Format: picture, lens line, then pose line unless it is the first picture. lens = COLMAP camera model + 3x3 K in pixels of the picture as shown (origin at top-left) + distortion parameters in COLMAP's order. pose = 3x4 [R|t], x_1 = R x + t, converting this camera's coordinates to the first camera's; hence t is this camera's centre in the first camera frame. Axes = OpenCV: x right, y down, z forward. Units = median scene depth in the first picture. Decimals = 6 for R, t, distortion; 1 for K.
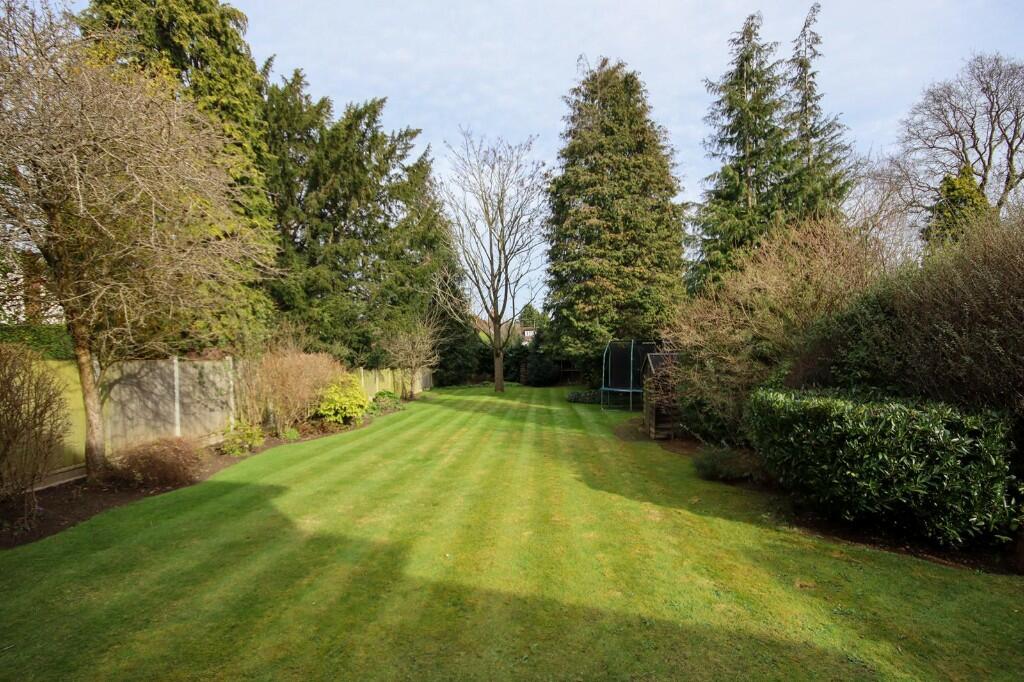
lens RADIAL K [[495.5, 0, 513.5], [0, 495.5, 342.1], [0, 0, 1]] dist [-0.000117, 0.000618]
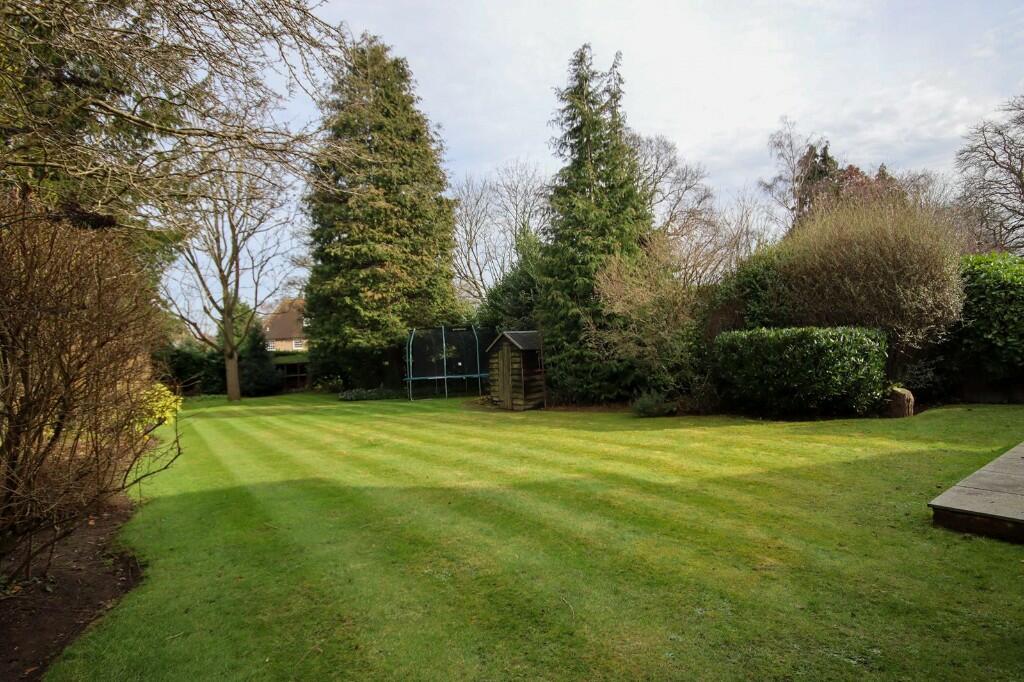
lens RADIAL K [[525.9, 0, 510.7], [0, 525.9, 339.8], [0, 0, 1]] dist [0.004448, 0.000781]
pose [[0.804386, -0.014189, 0.593937, -0.236064], [0.028939, 0.999464, -0.015316, 0.035875], [-0.593401, 0.029508, 0.804366, 0.060293]]
